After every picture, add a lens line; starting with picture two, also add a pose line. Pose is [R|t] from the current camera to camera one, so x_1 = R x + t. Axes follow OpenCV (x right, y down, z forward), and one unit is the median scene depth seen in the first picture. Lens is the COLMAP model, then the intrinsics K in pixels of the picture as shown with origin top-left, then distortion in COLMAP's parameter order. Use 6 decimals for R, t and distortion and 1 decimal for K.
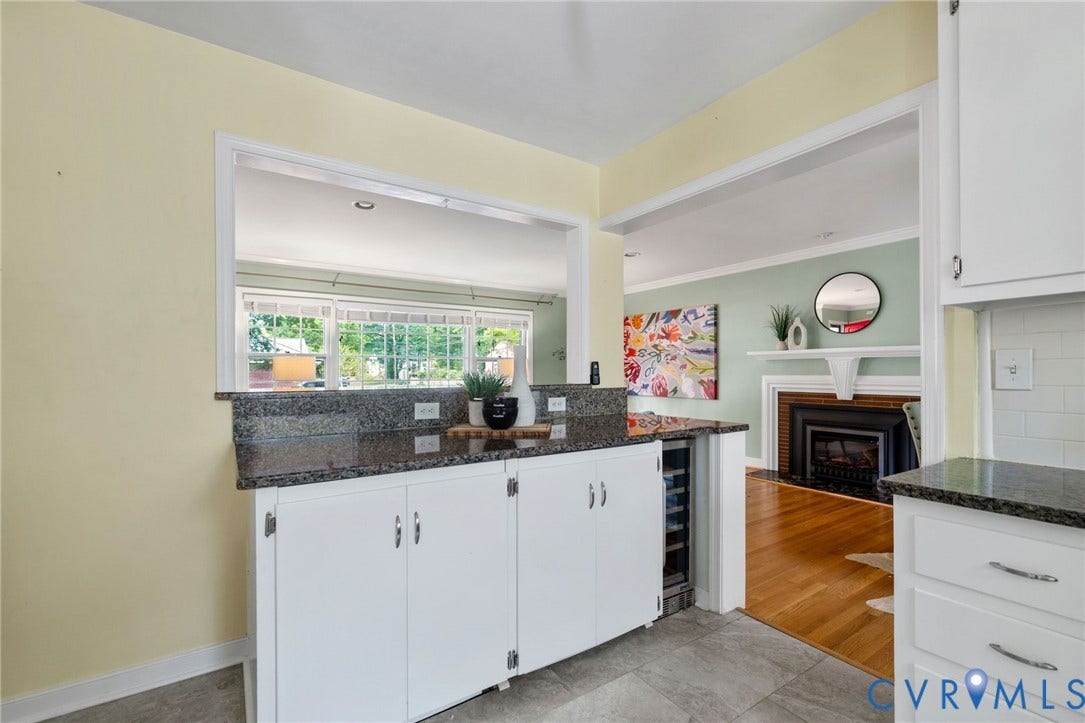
lens RADIAL K [[469.5, 0, 543.3], [0, 469.5, 372.5], [0, 0, 1]] dist [-0.001469, 0.000087]
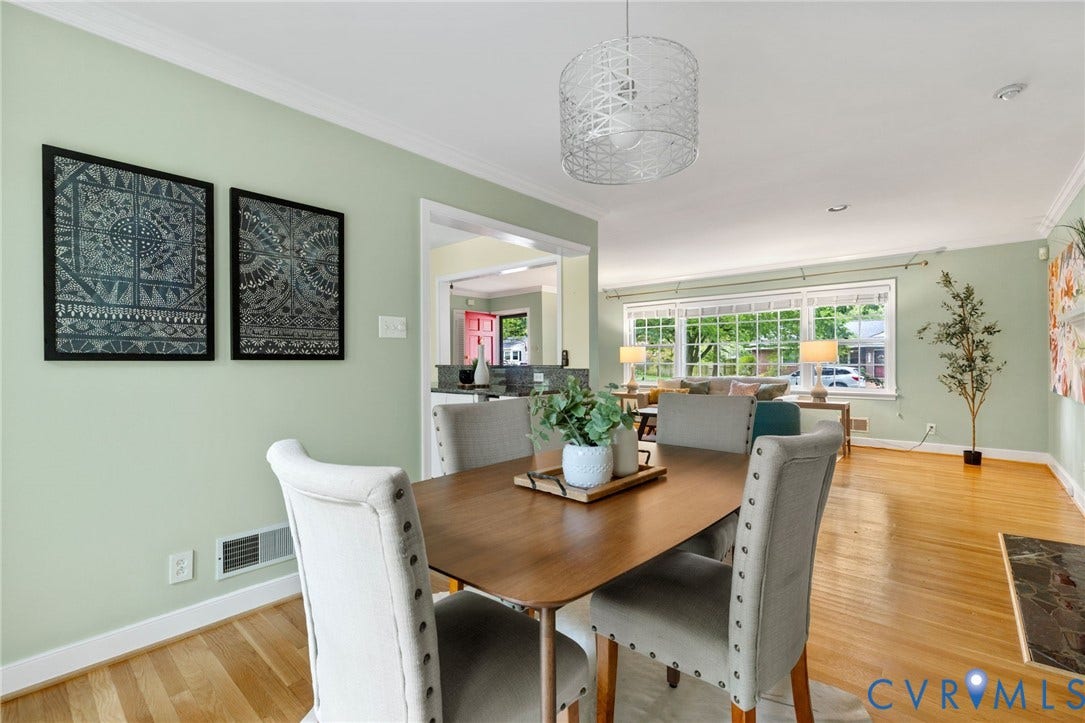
lens RADIAL K [[469.5, 0, 542.6], [0, 469.5, 359.4], [0, 0, 1]] dist [-0.001469, 0.000087]
pose [[0.247551, 0.005127, -0.968861, 0.860822], [0.005056, 0.999966, 0.006583, -0.002844], [0.968862, -0.006529, 0.247517, 0.320088]]
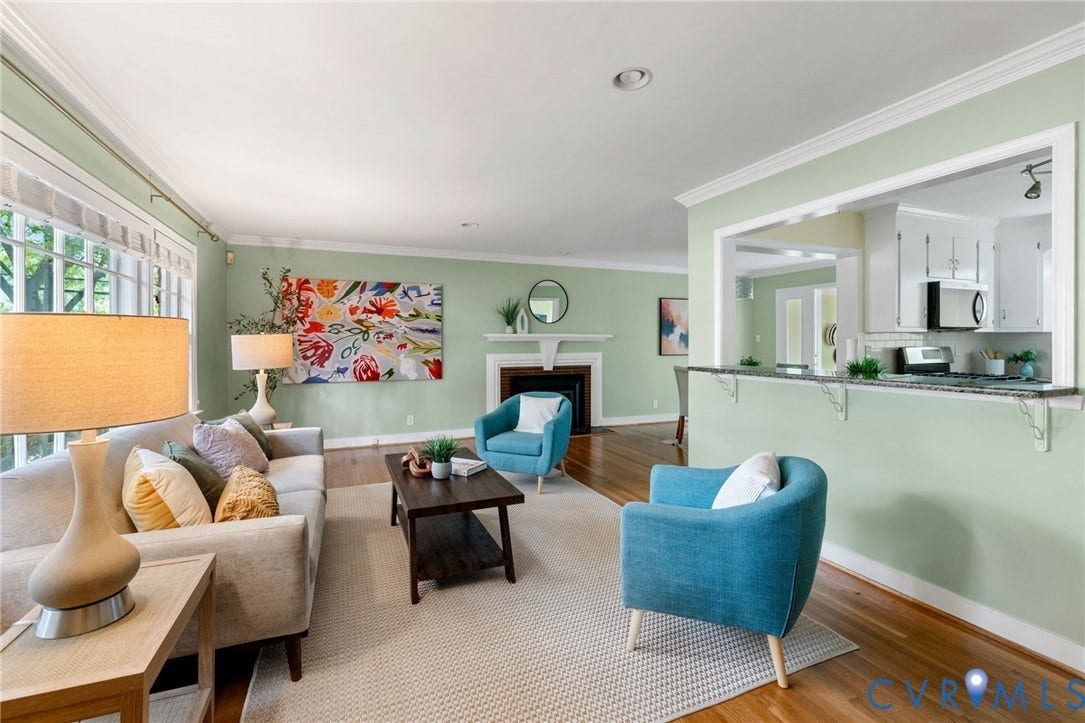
lens RADIAL K [[469.5, 0, 535.4], [0, 469.5, 356.4], [0, 0, 1]] dist [-0.001469, 0.000087]
pose [[0.198907, -0.026542, 0.979659, -0.699690], [0.003984, 0.999647, 0.026274, -0.019855], [-0.980010, -0.001323, 0.198943, 0.710666]]
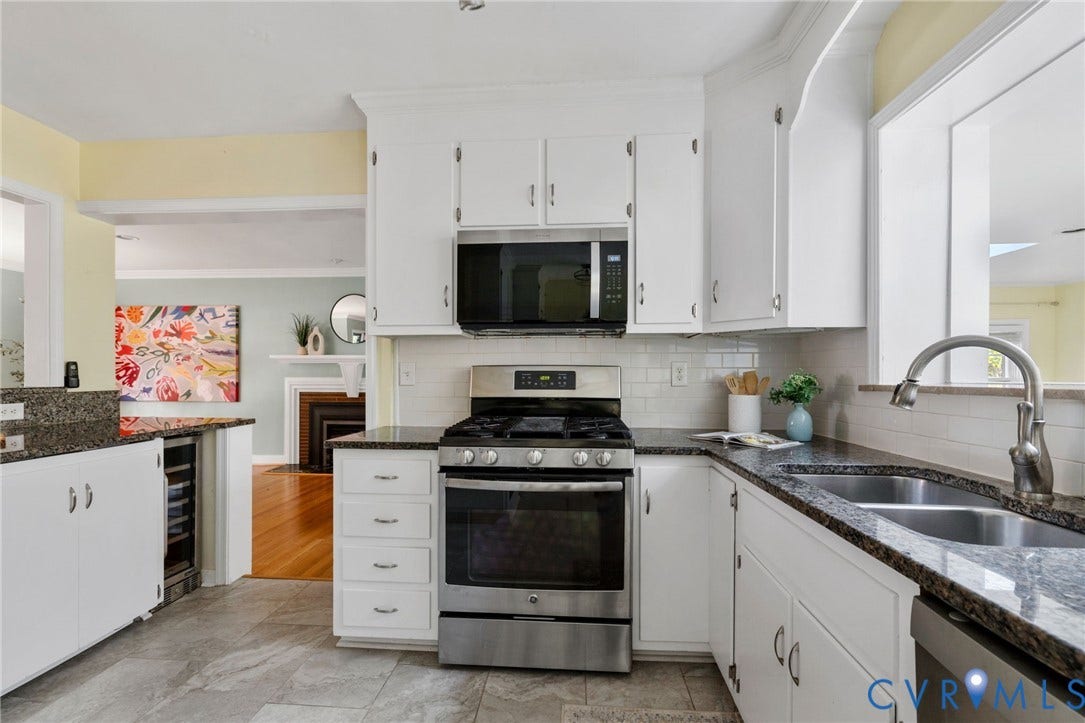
lens RADIAL K [[469.5, 0, 540.5], [0, 469.5, 377.2], [0, 0, 1]] dist [-0.001469, 0.000087]
pose [[0.614193, 0.001114, 0.789155, -0.025250], [-0.005299, 0.999982, 0.002712, -0.000467], [-0.789138, -0.005847, 0.614188, -0.134686]]
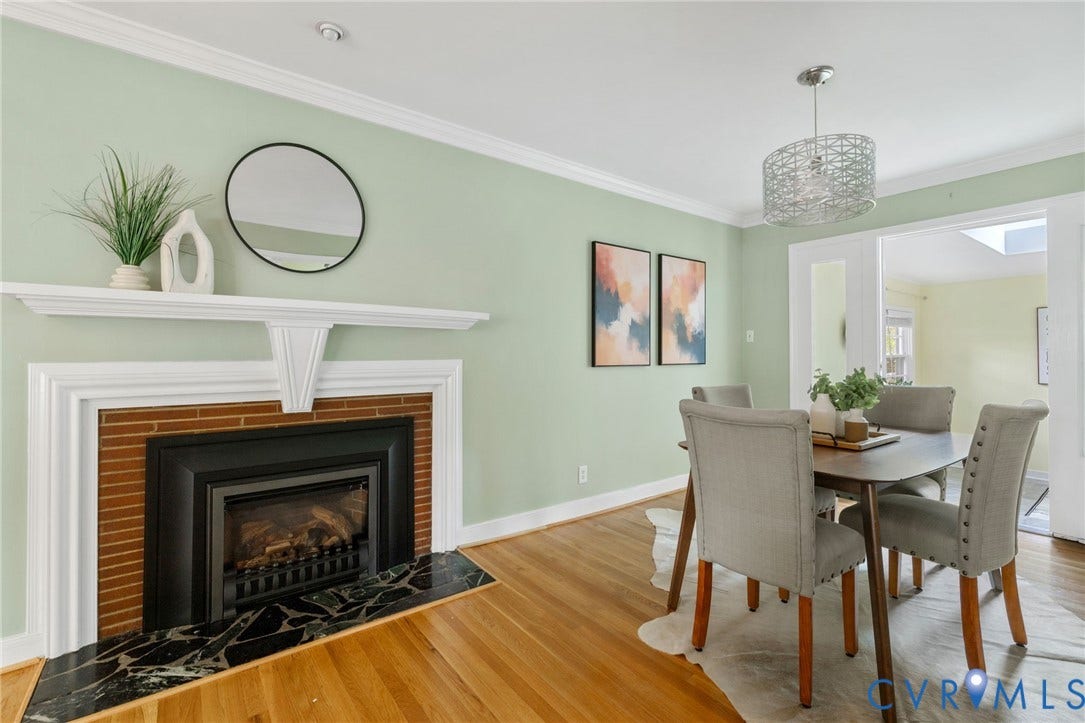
lens RADIAL K [[469.5, 0, 528.8], [0, 469.5, 347.8], [0, 0, 1]] dist [-0.001469, 0.000087]
pose [[-0.033563, 0.015063, 0.999323, 0.152316], [-0.000843, 0.999886, -0.015099, 0.000287], [-0.999436, -0.001349, -0.033547, 0.734886]]
